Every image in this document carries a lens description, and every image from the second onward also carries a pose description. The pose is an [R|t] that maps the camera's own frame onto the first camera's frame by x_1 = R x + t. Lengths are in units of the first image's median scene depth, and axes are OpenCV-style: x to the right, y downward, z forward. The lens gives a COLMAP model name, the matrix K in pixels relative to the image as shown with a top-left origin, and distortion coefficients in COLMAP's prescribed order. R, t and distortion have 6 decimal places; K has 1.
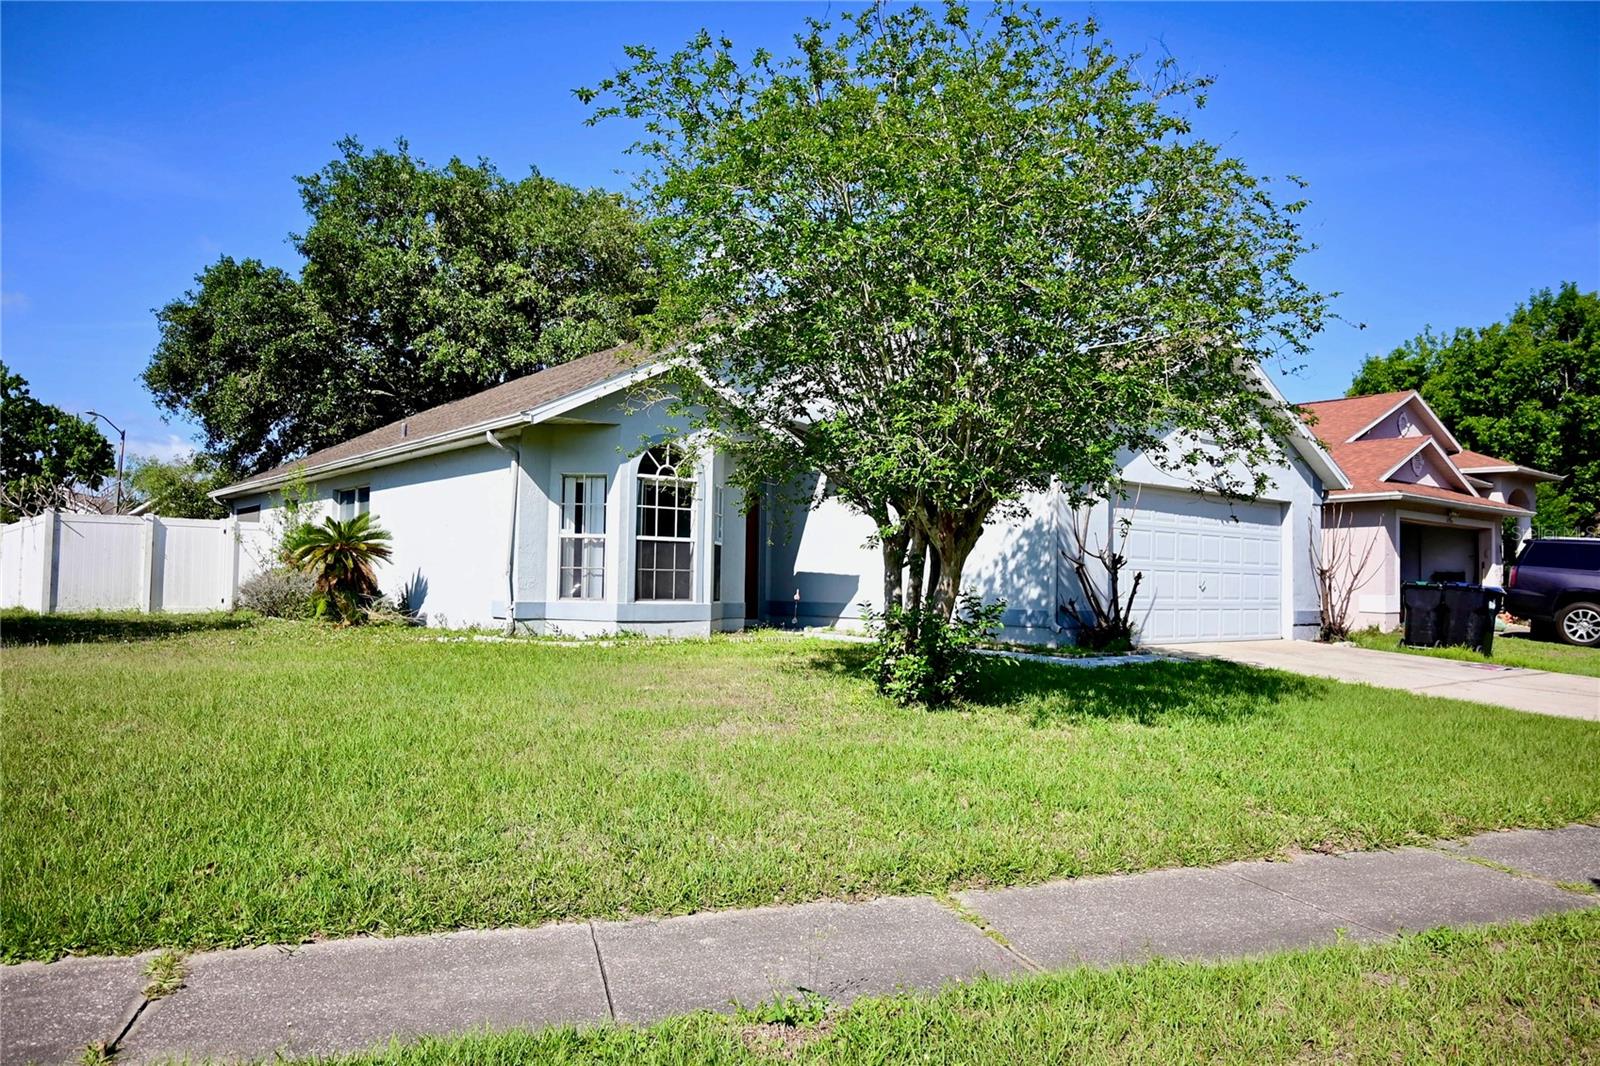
lens RADIAL K [[1093.2, 0, 800.8], [0, 1093.2, 532.9], [0, 0, 1]] dist [-0.005993, 0.002908]
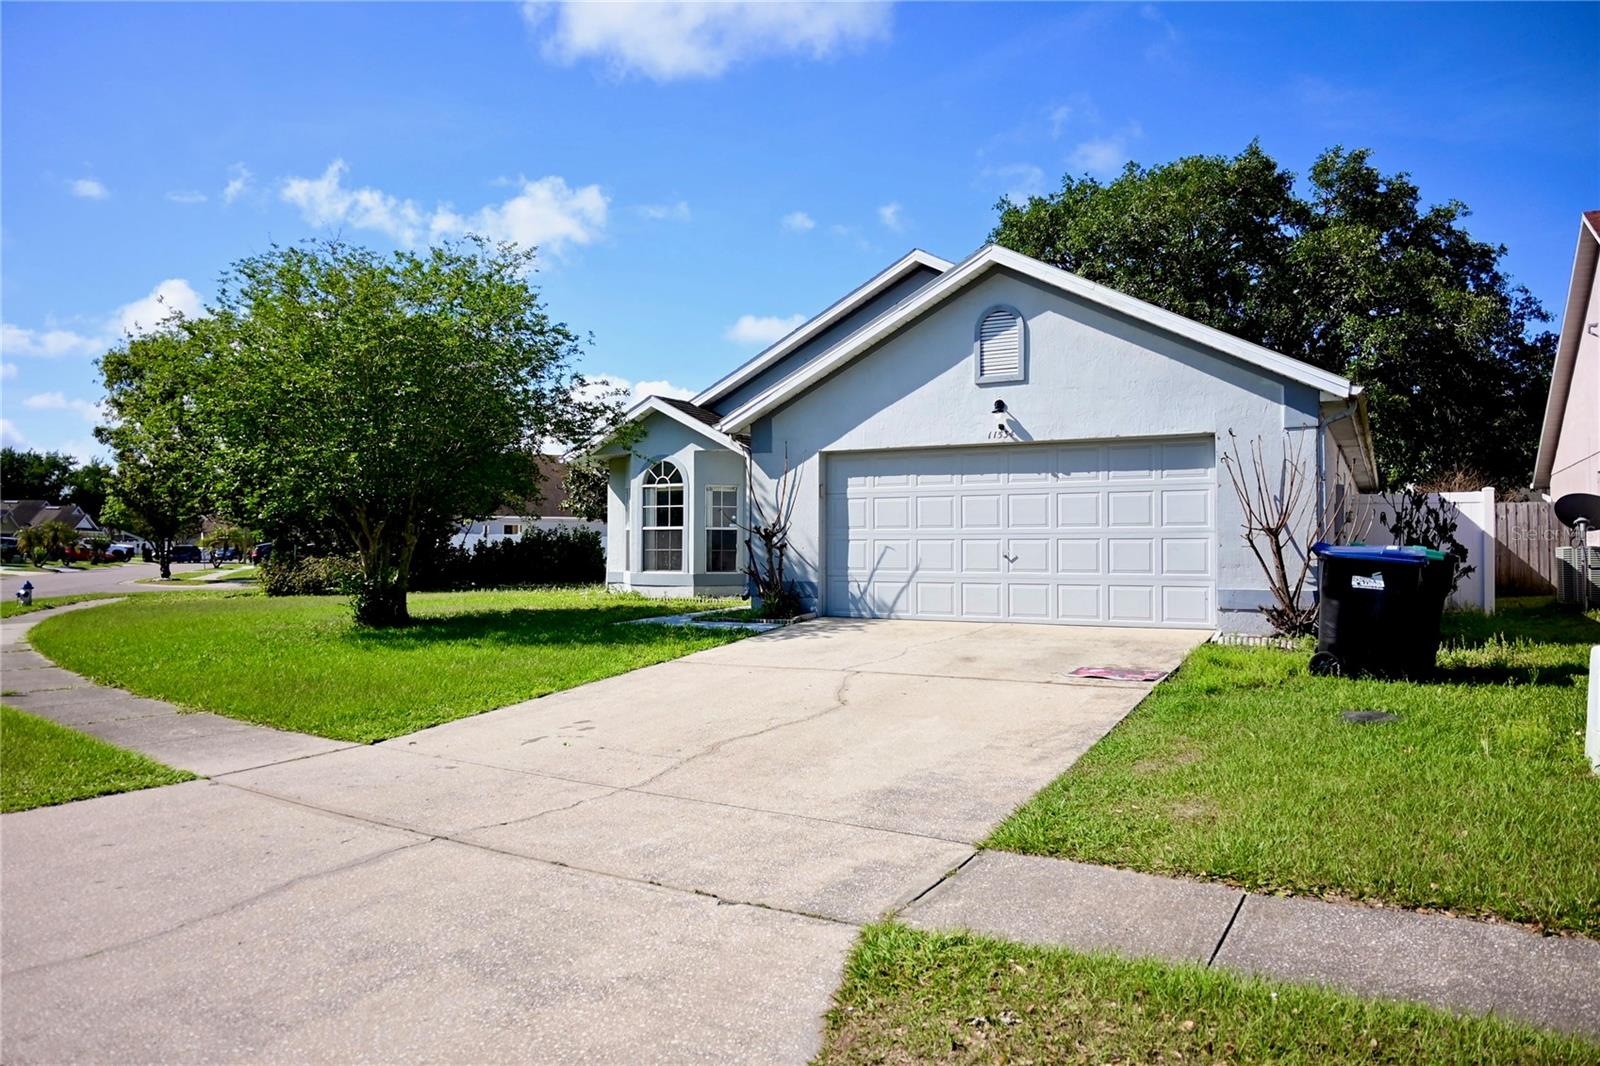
lens RADIAL K [[1087.4, 0, 798.1], [0, 1087.4, 548.2], [0, 0, 1]] dist [-0.006361, -0.002490]
pose [[0.366320, -0.021568, -0.930239, 1.267224], [0.047484, 0.998862, -0.004460, 0.046665], [0.929277, -0.042538, 0.366927, 0.638394]]
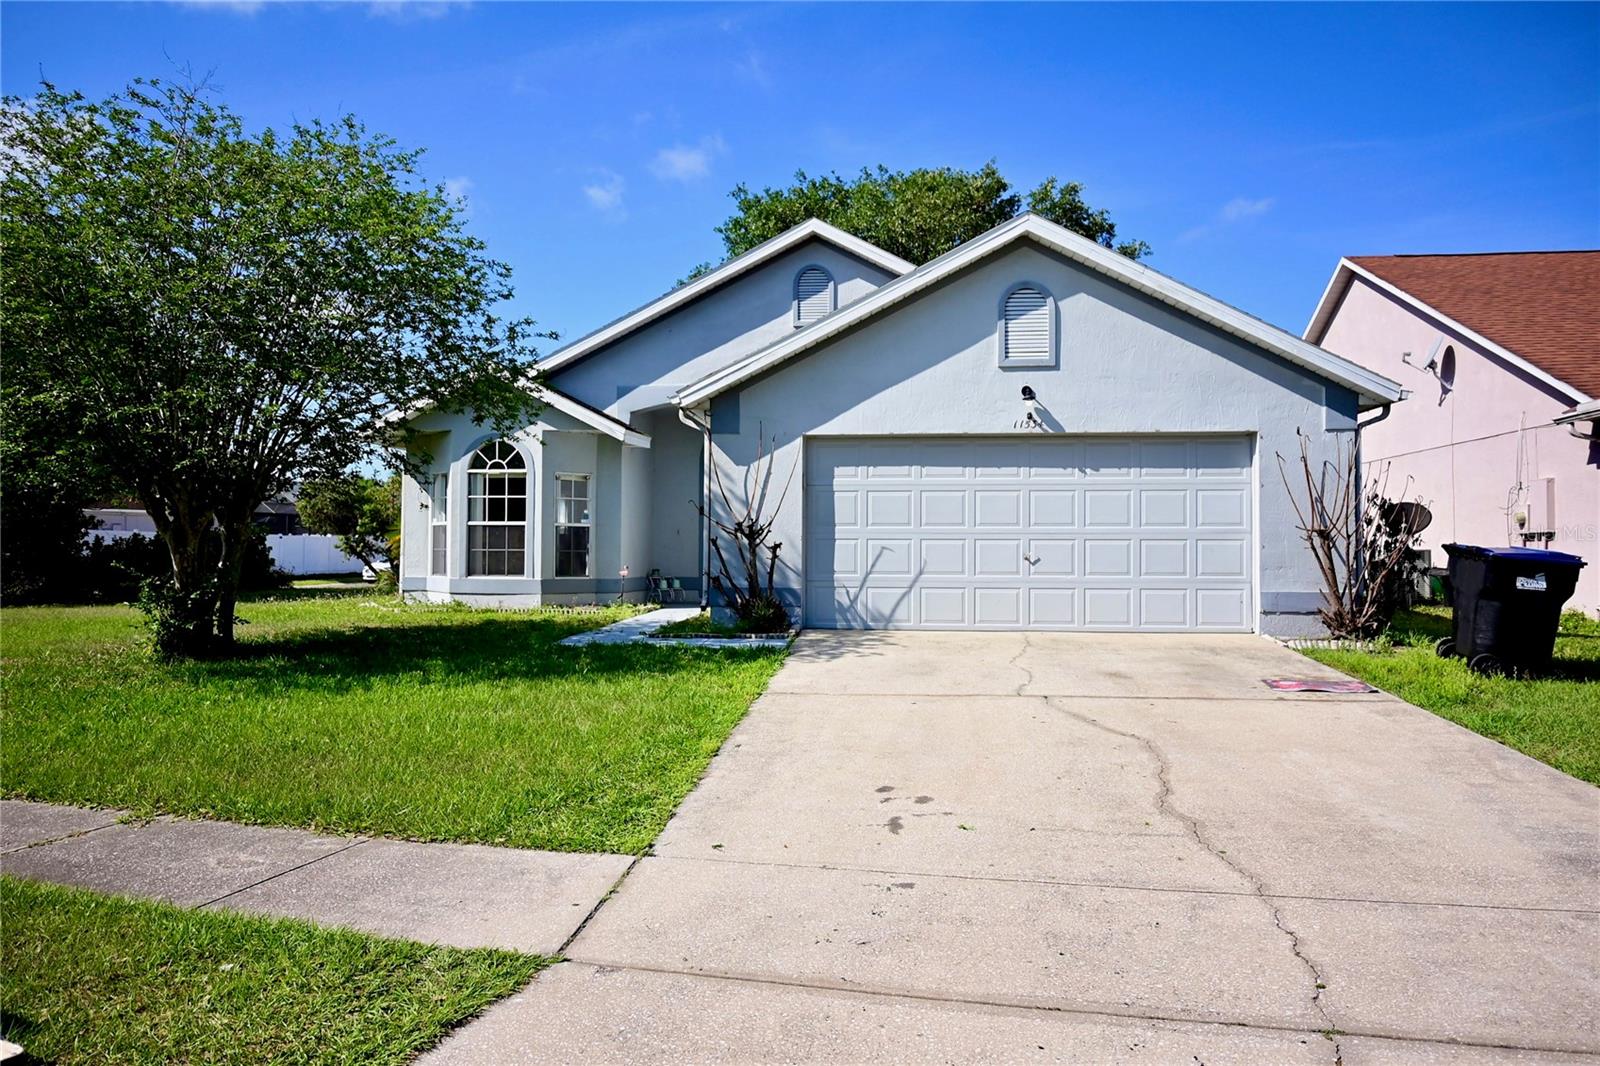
lens RADIAL K [[1093.2, 0, 800.8], [0, 1093.2, 532.9], [0, 0, 1]] dist [-0.005993, 0.002908]
pose [[0.701984, -0.031430, -0.711499, 0.931316], [0.042321, 0.999101, -0.002380, 0.032122], [0.710935, -0.028441, 0.702683, 0.409983]]
